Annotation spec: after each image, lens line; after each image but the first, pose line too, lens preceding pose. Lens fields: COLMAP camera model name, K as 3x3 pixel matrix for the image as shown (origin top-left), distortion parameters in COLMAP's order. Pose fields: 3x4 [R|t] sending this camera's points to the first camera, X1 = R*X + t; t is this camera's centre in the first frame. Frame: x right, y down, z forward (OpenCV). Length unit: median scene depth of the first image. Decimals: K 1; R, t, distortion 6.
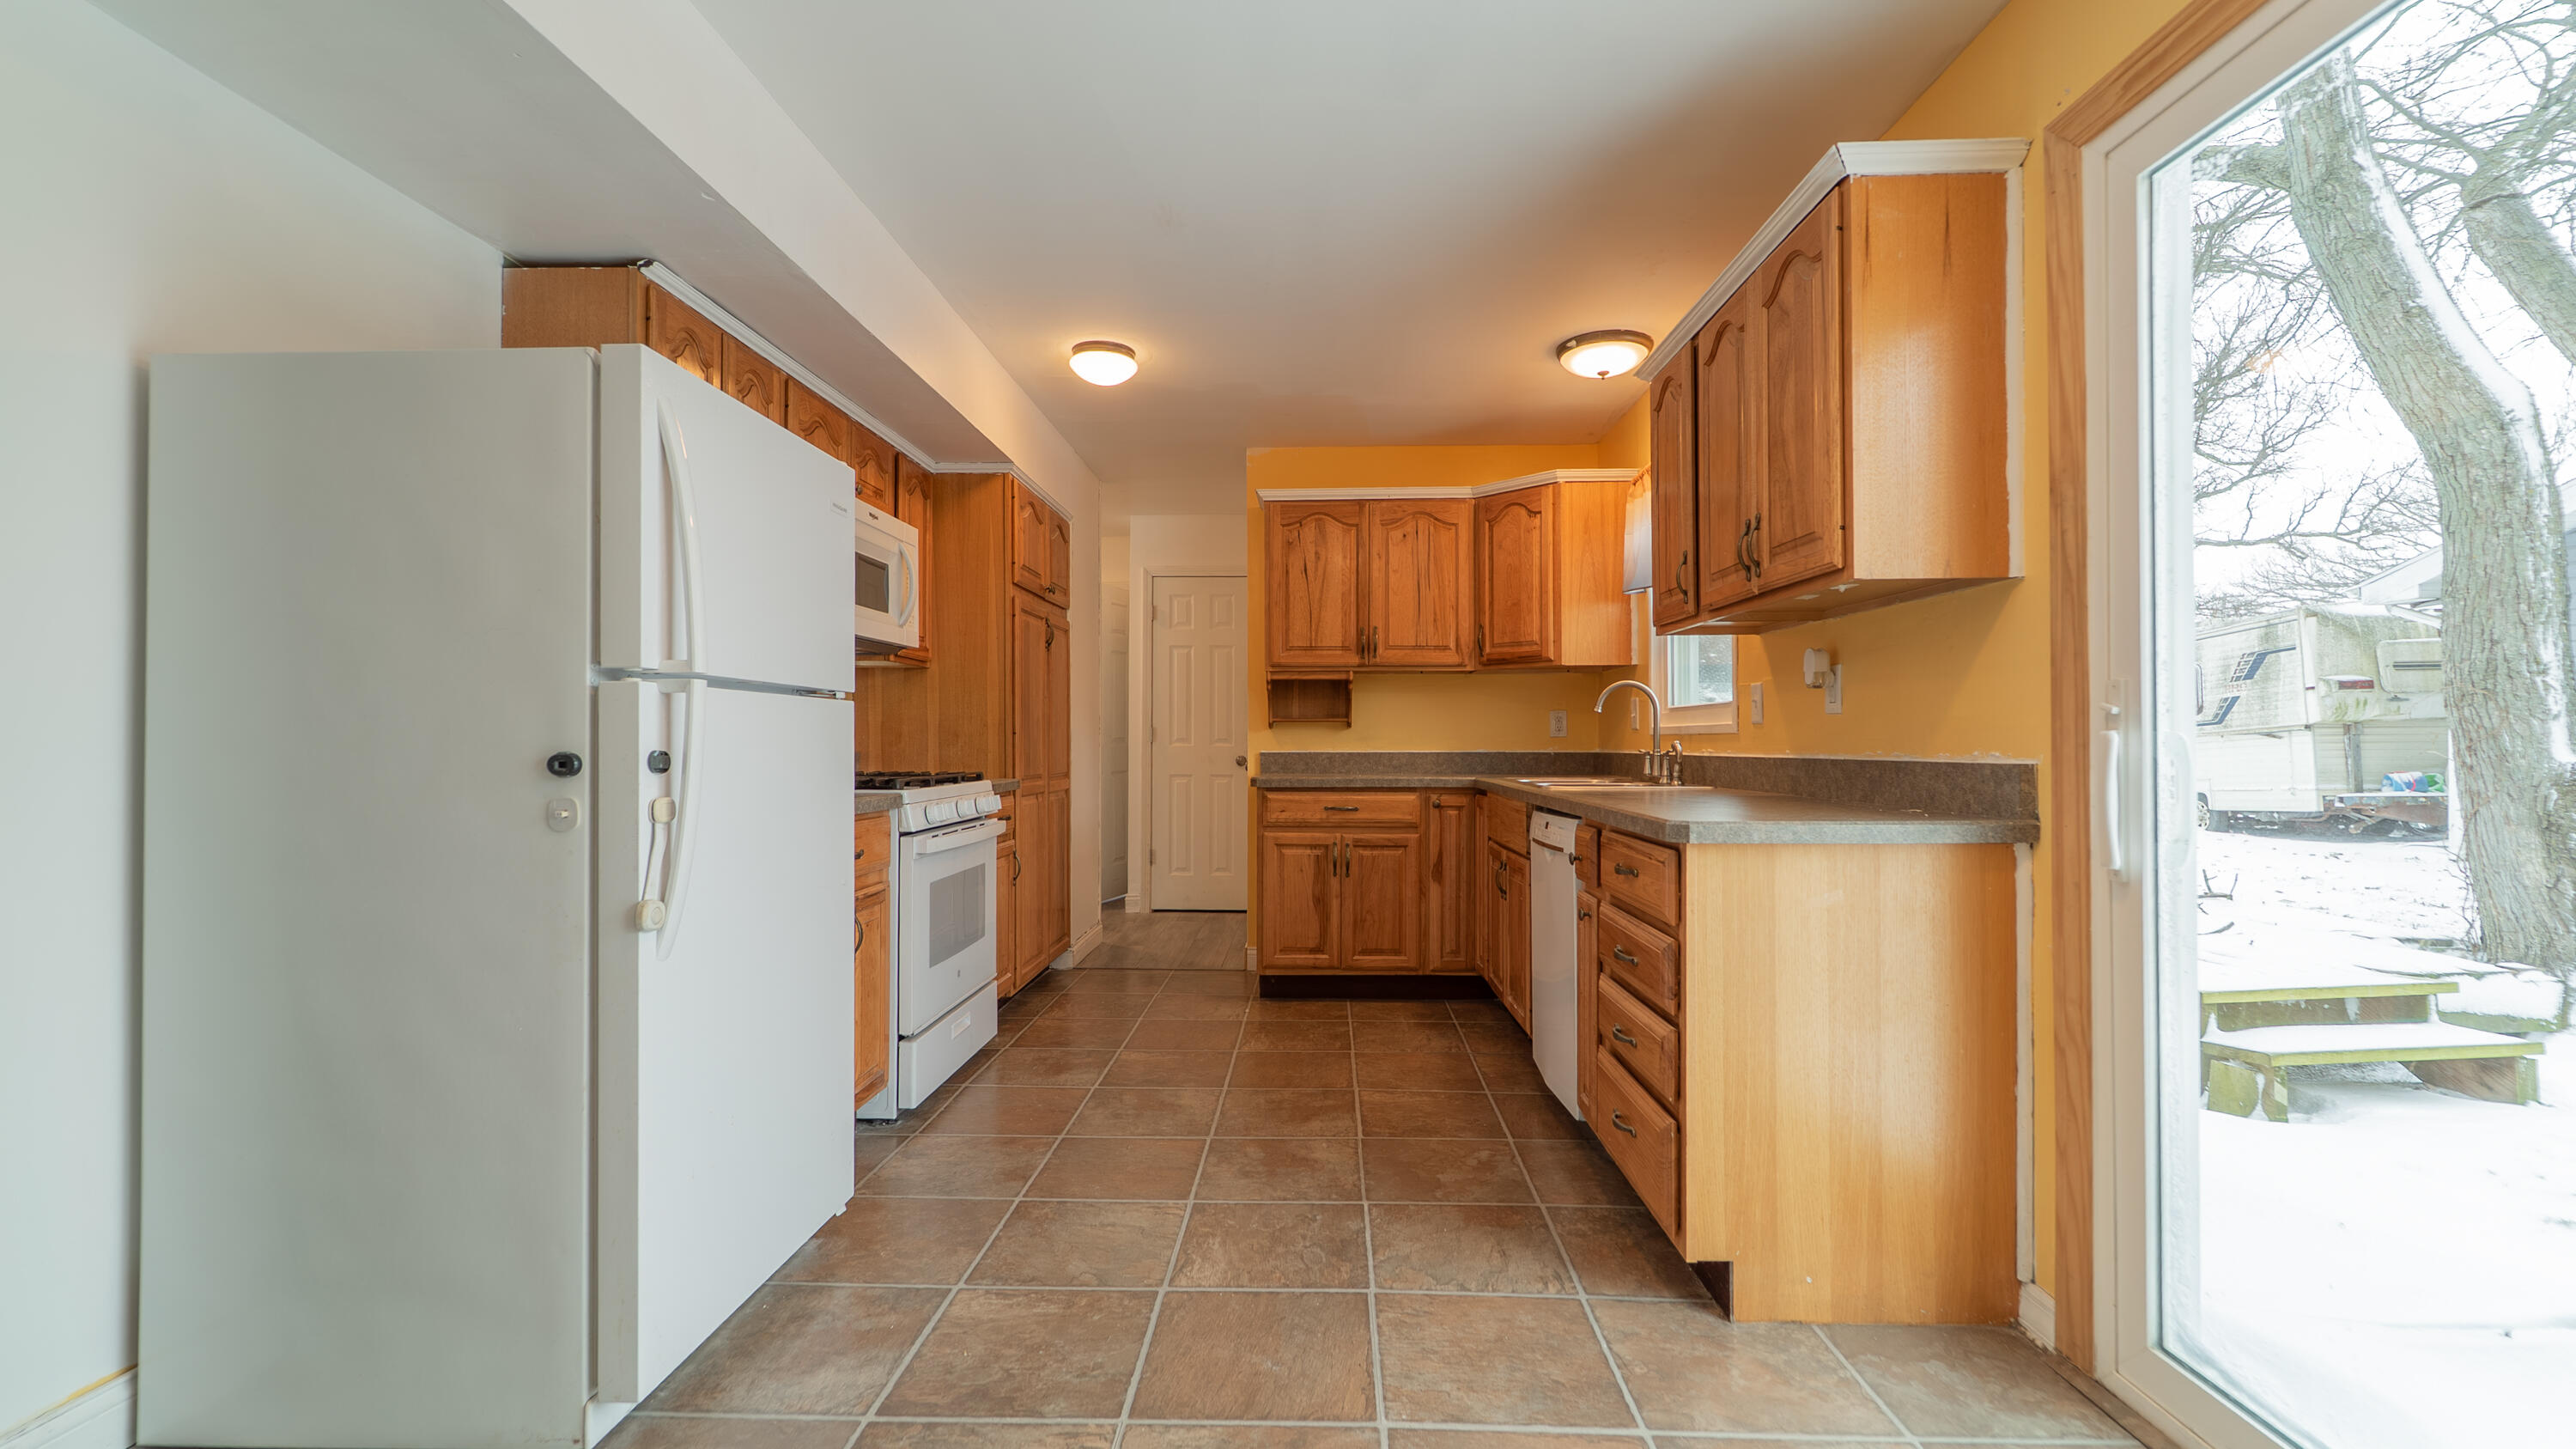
lens RADIAL K [[1061.0, 0, 1295.2], [0, 1061.0, 732.0], [0, 0, 1]] dist [-0.000903, -0.000687]
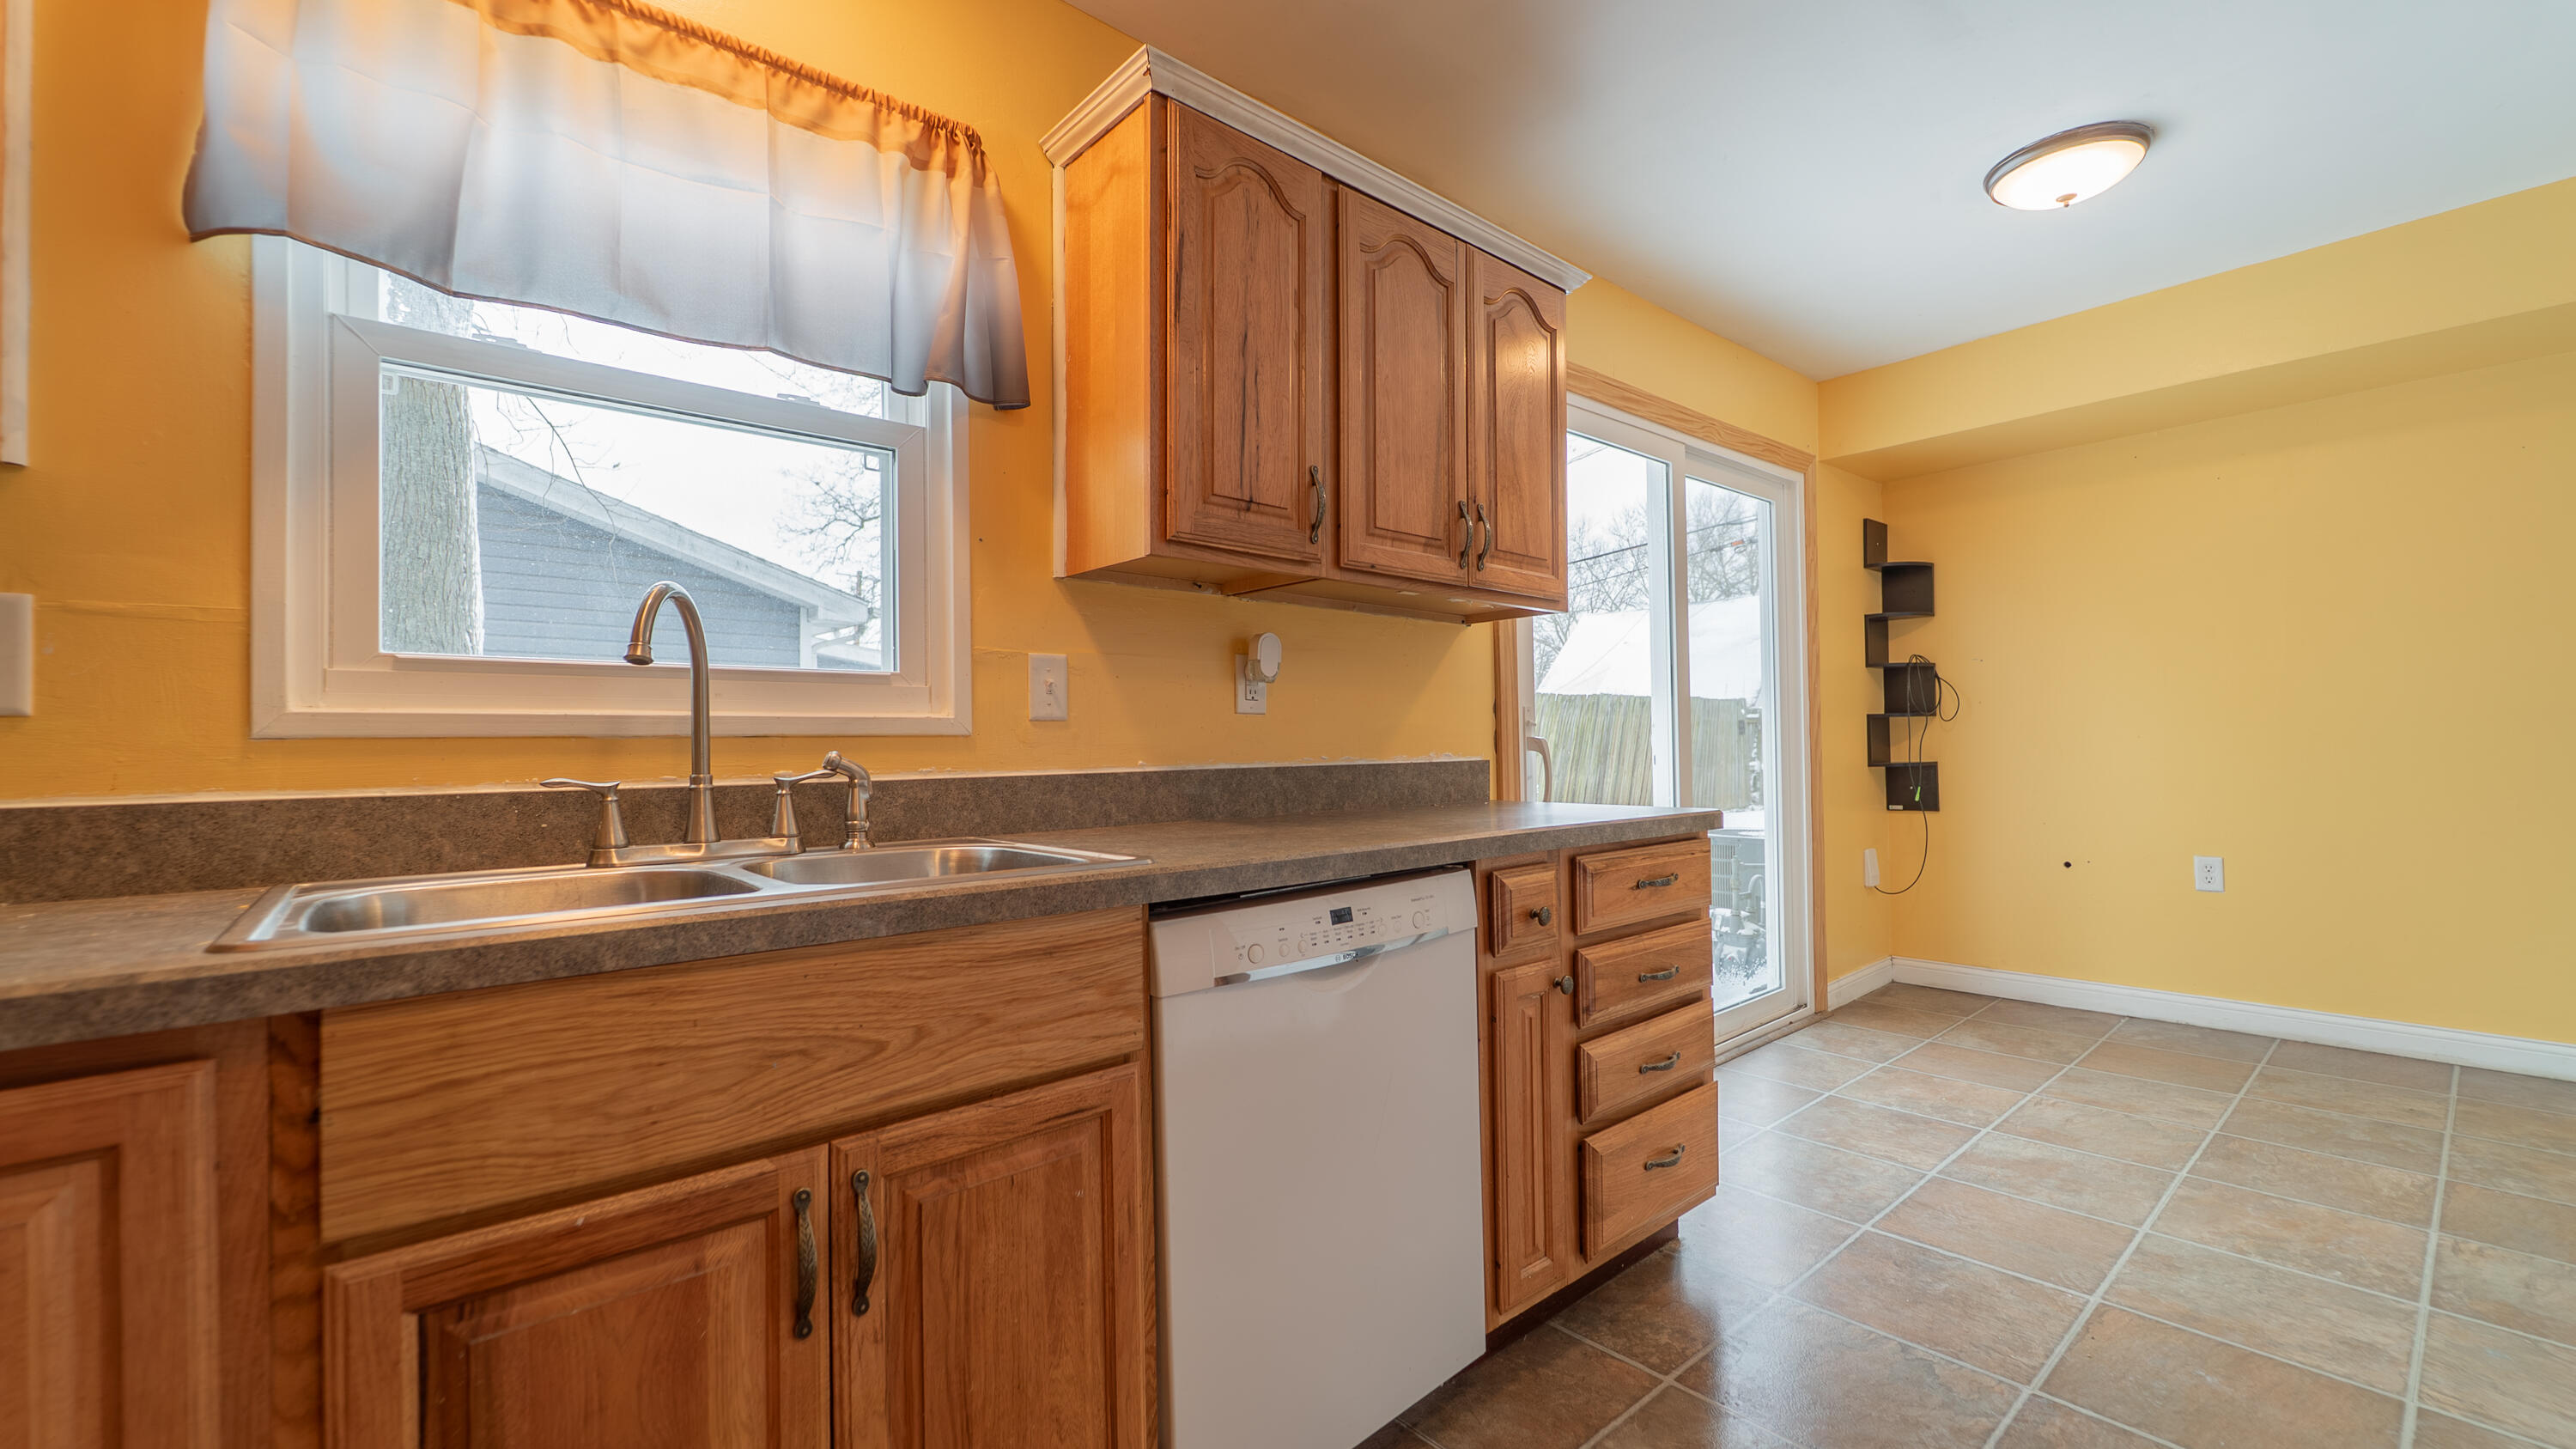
lens RADIAL K [[1028.6, 0, 1297.2], [0, 1028.6, 733.5], [0, 0, 1]] dist [0.000541, -0.001957]
pose [[-0.670496, 0.020107, 0.741640, -0.072127], [0.008558, 0.999776, -0.019368, 0.009220], [-0.741863, -0.006639, -0.670518, 0.939565]]
